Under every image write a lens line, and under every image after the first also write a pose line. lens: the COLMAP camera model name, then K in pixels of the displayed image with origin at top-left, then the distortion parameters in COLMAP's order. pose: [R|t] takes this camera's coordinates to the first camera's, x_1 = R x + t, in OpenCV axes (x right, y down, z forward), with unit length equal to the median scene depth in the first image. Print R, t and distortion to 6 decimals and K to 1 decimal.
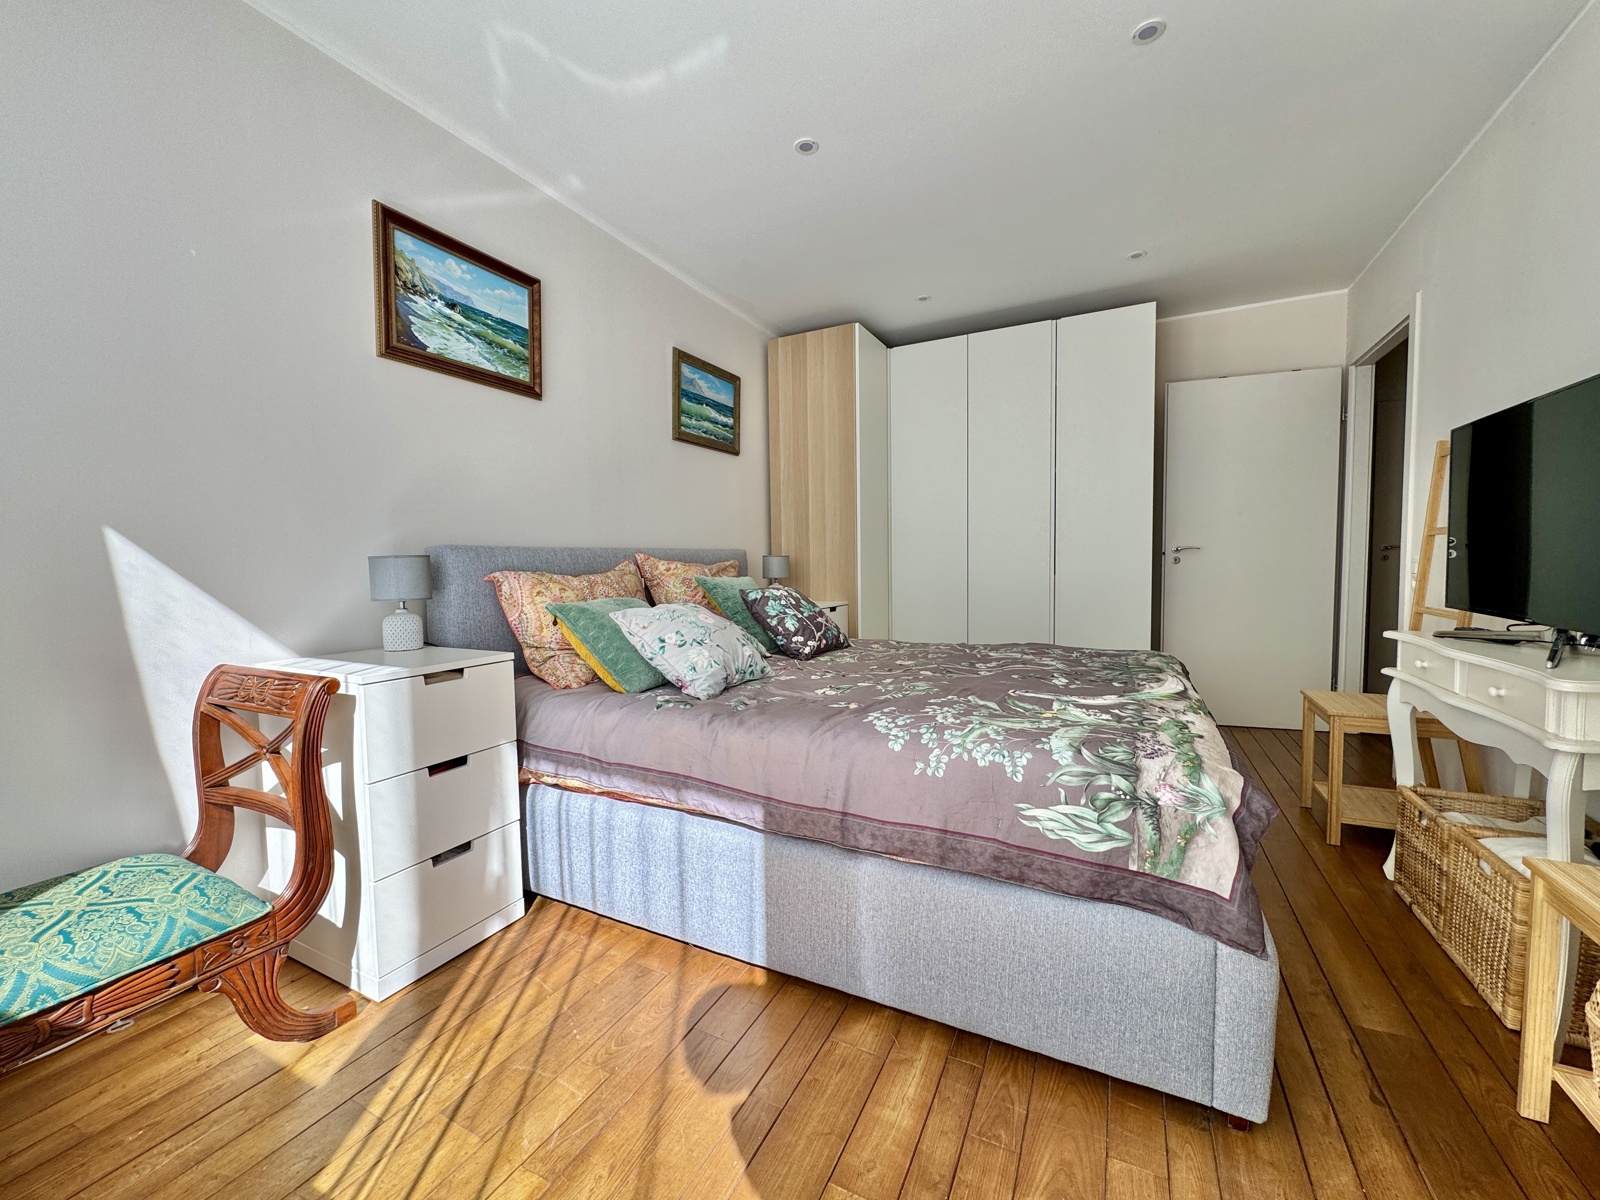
lens RADIAL K [[636.3, 0, 801.8], [0, 636.3, 597.0], [0, 0, 1]] dist [-0.003538, 0.000702]
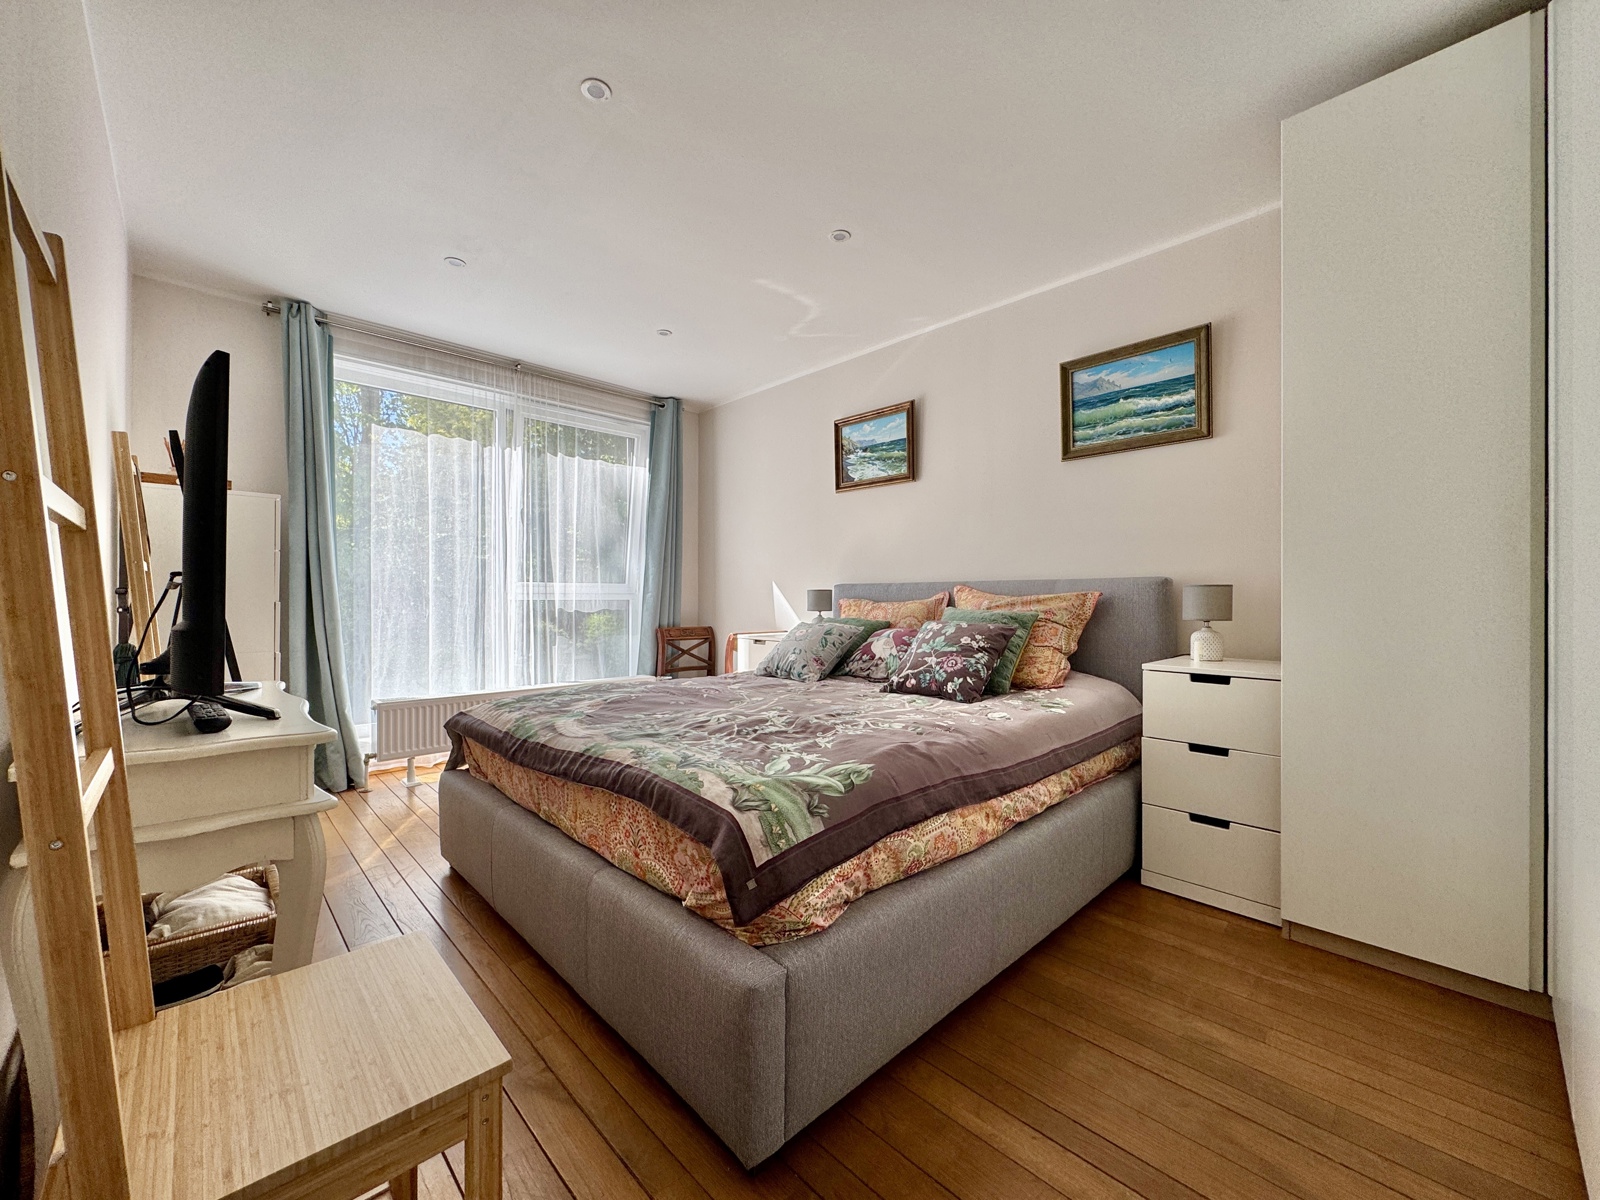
lens RADIAL K [[636.3, 0, 795.0], [0, 636.3, 601.6], [0, 0, 1]] dist [-0.003538, 0.000702]
pose [[-0.332558, 0.015239, -0.942960, 0.798134], [-0.051073, 0.998111, 0.034143, -0.055947], [0.941699, 0.059515, -0.331152, 0.948038]]
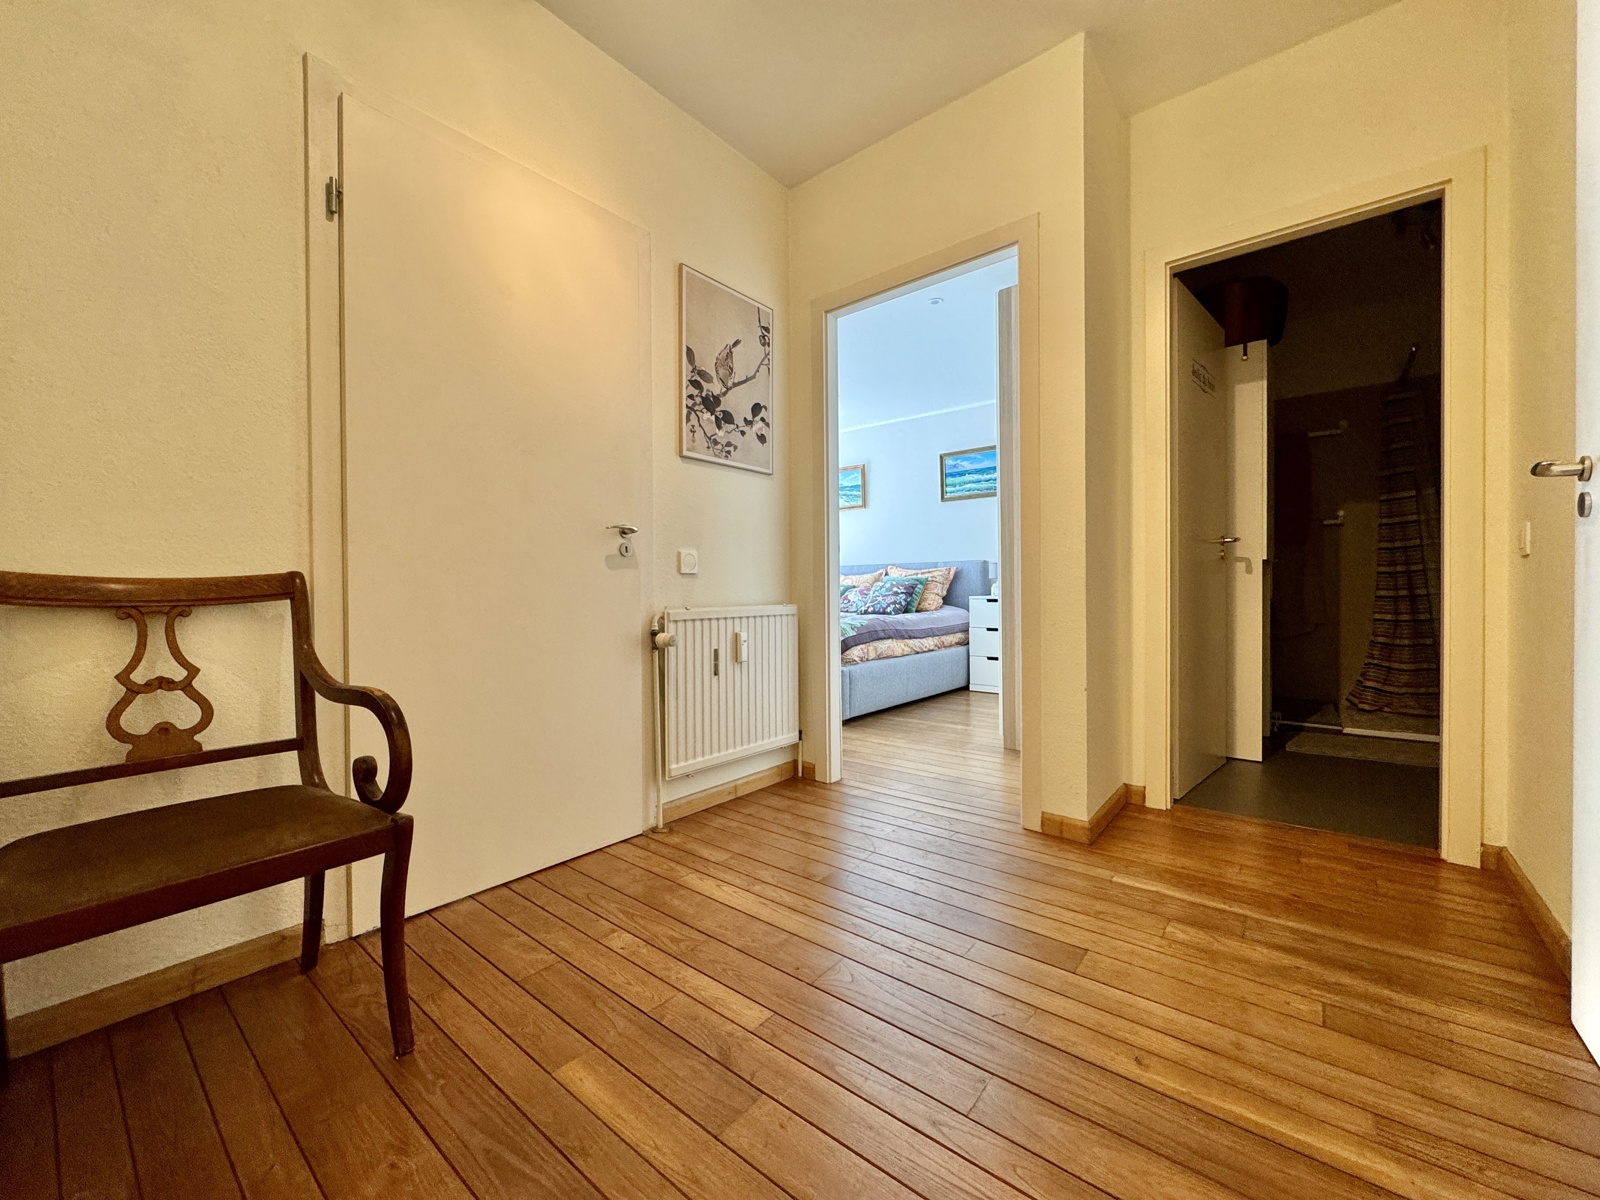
lens RADIAL K [[636.3, 0, 800.8], [0, 636.3, 596.3], [0, 0, 1]] dist [-0.003538, 0.000702]
pose [[-0.209804, 0.022638, -0.977481, 1.682890], [-0.042581, 0.998572, 0.032266, -0.018805], [0.976816, 0.048391, -0.208540, 0.997537]]
